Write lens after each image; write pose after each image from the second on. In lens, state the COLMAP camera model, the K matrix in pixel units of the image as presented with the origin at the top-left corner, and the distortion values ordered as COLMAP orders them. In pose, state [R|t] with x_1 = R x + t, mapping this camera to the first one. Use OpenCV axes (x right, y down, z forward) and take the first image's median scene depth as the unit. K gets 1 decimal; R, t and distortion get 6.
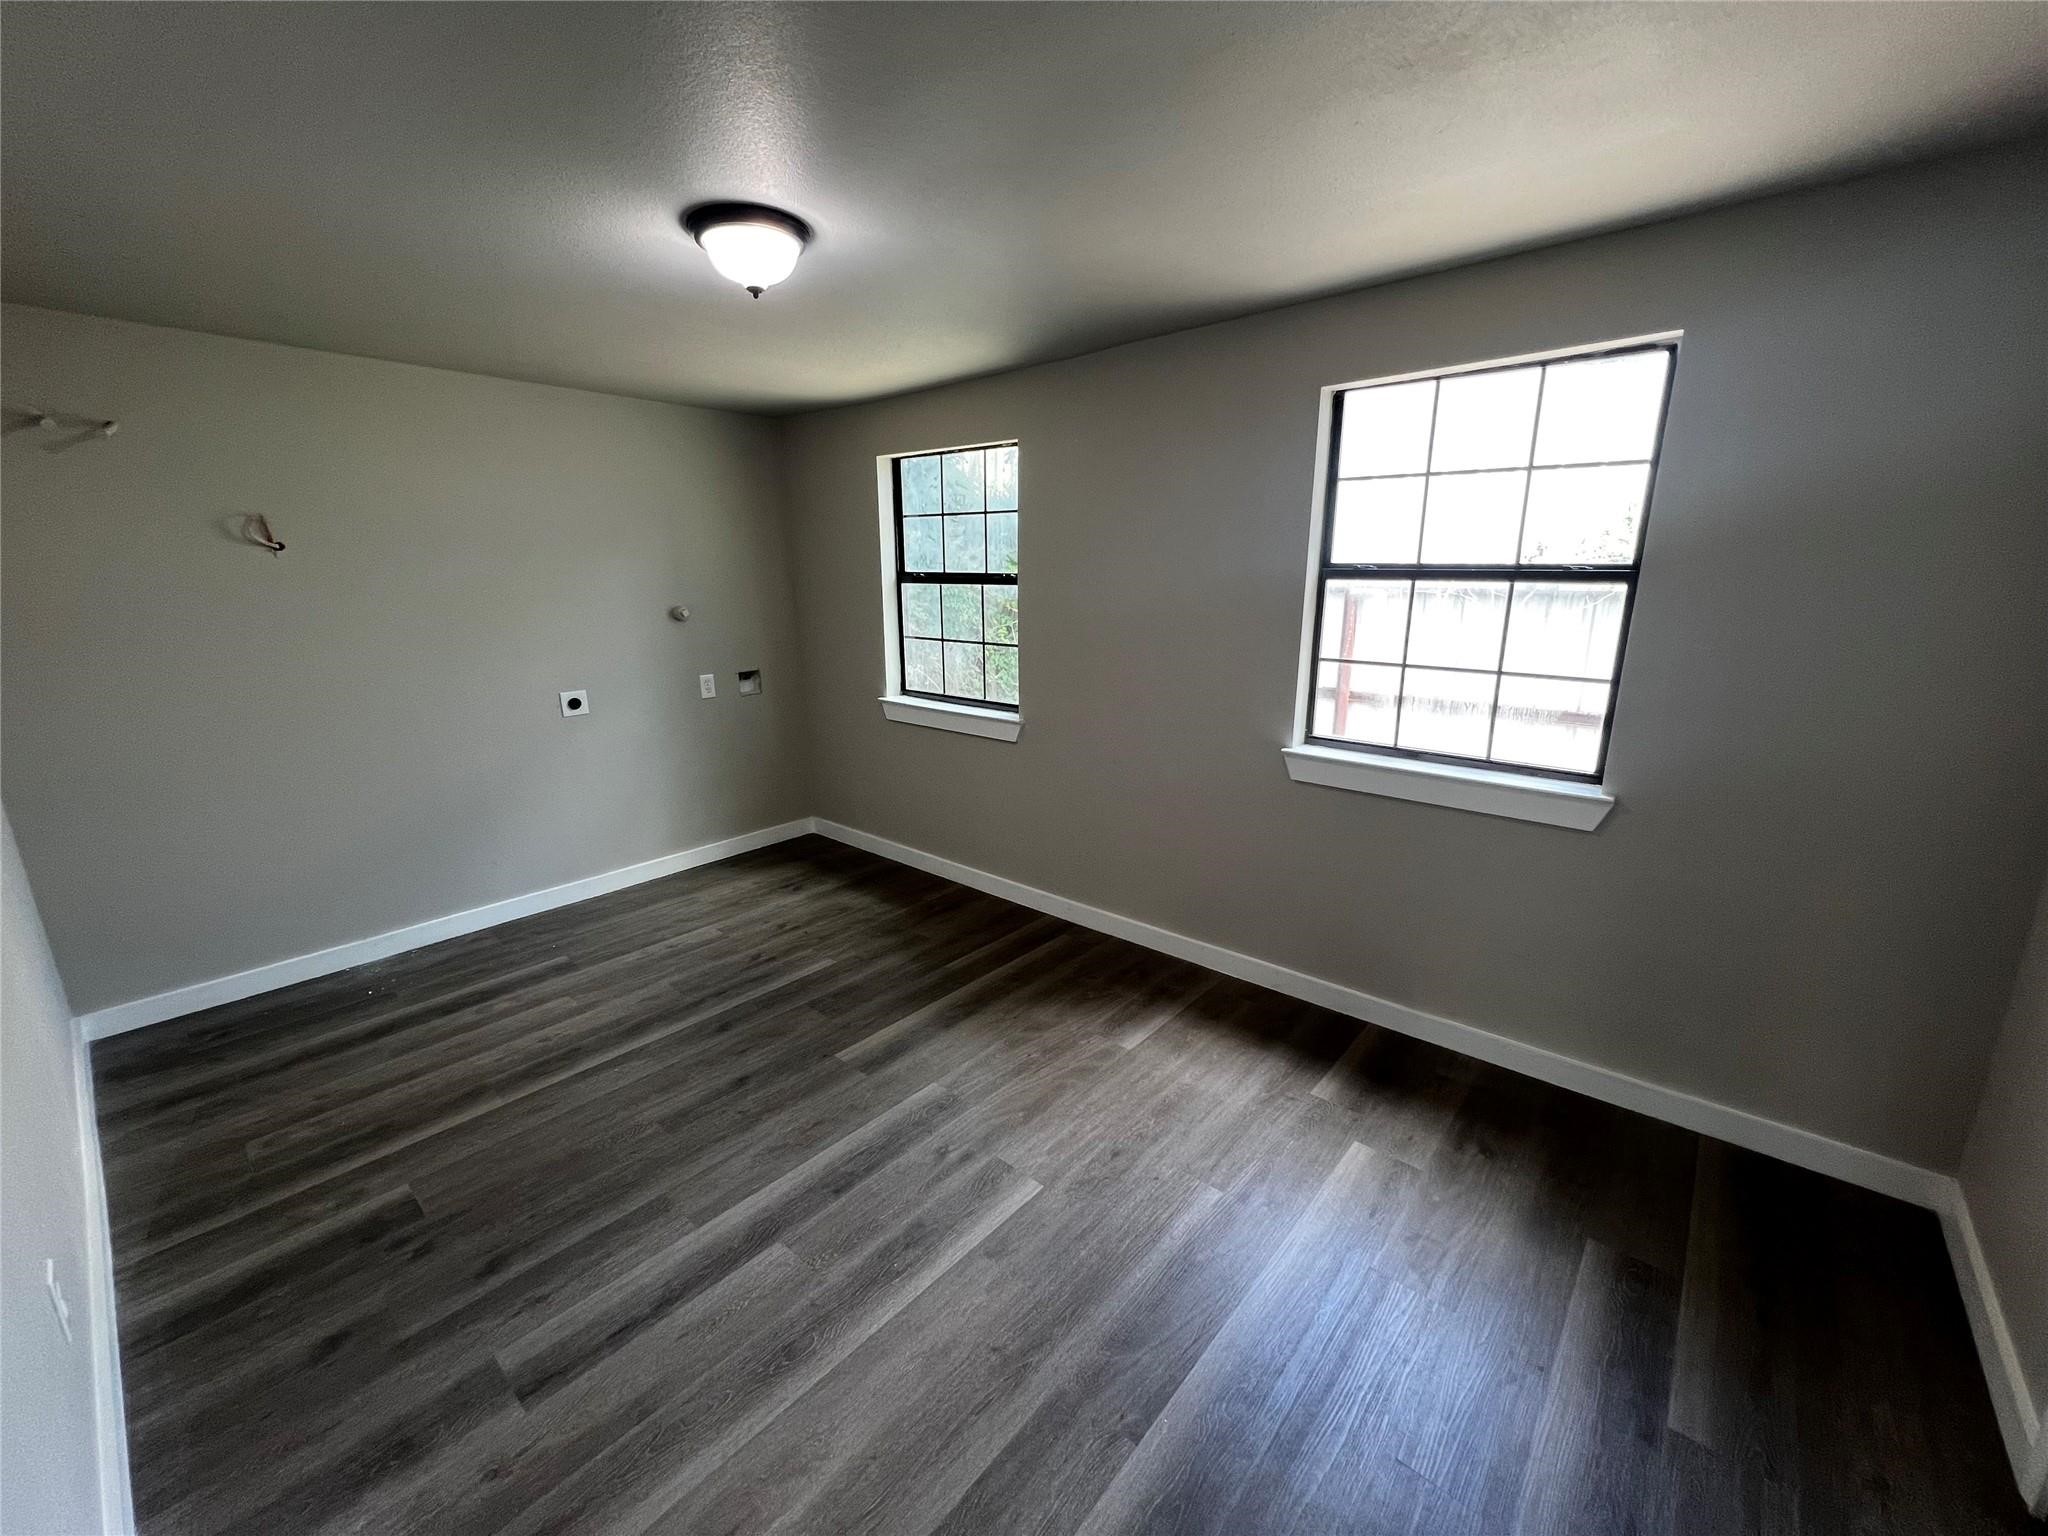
lens RADIAL K [[828.9, 0, 1024.0], [0, 828.9, 768.0], [0, 0, 1]] dist [-0.002229, -0.000185]
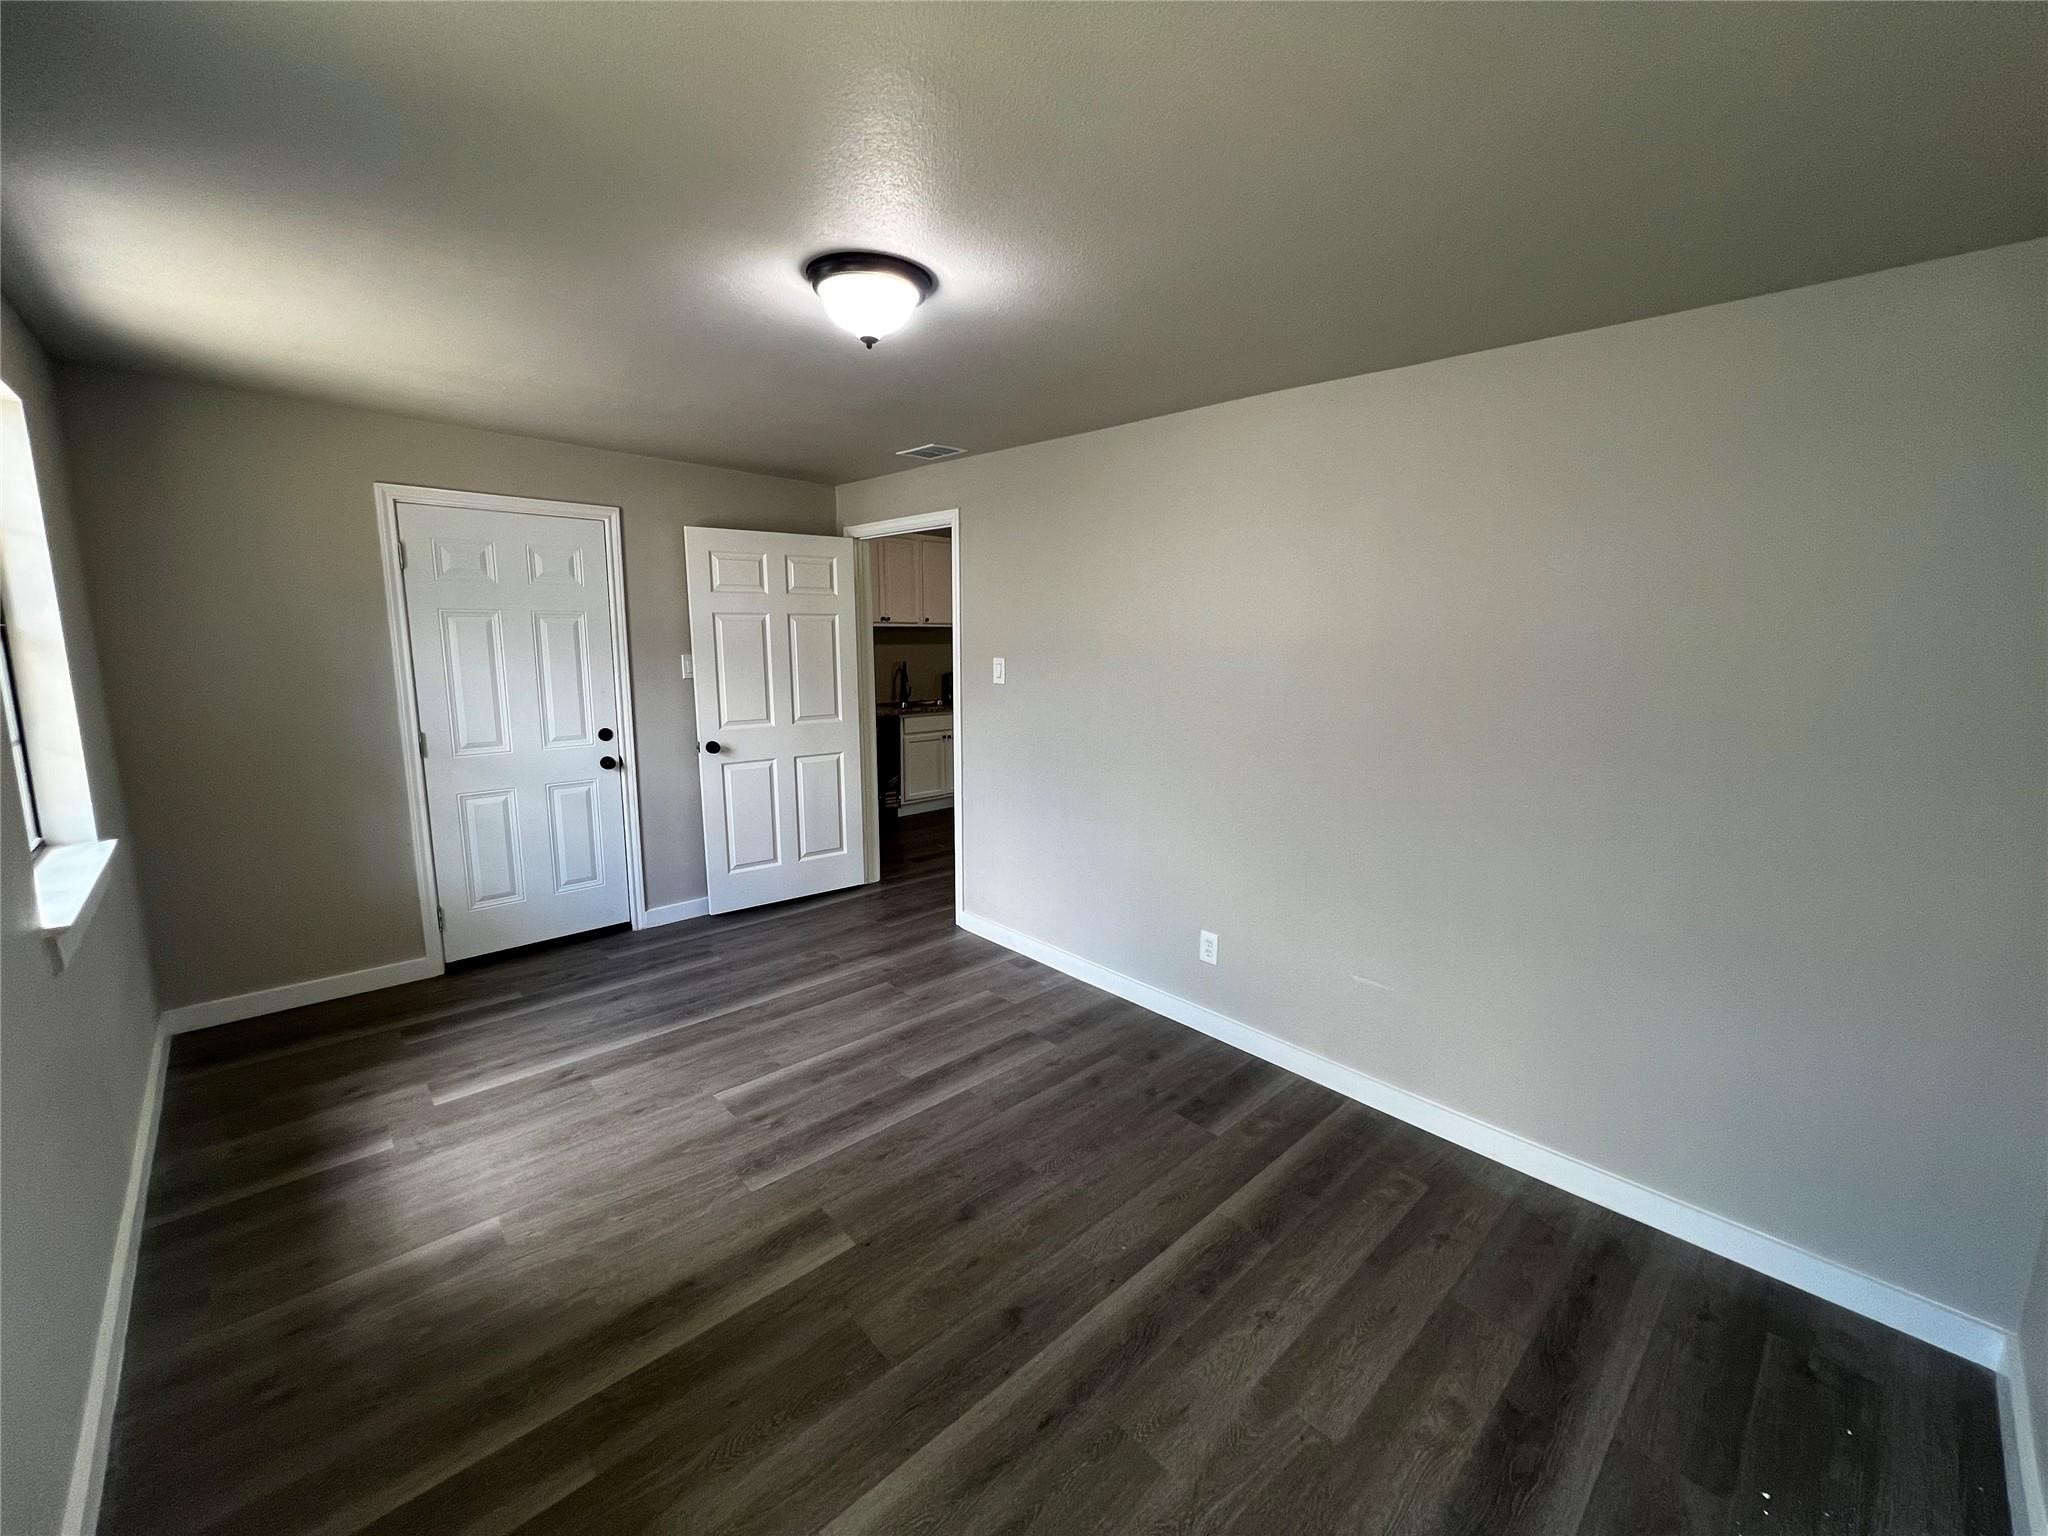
lens RADIAL K [[828.9, 0, 1024.0], [0, 828.9, 768.0], [0, 0, 1]] dist [-0.002229, -0.000185]
pose [[-0.994926, -0.024488, 0.097585, -0.517613], [0.015938, 0.919319, 0.393190, -0.424219], [-0.099340, 0.392750, -0.914264, 1.744196]]
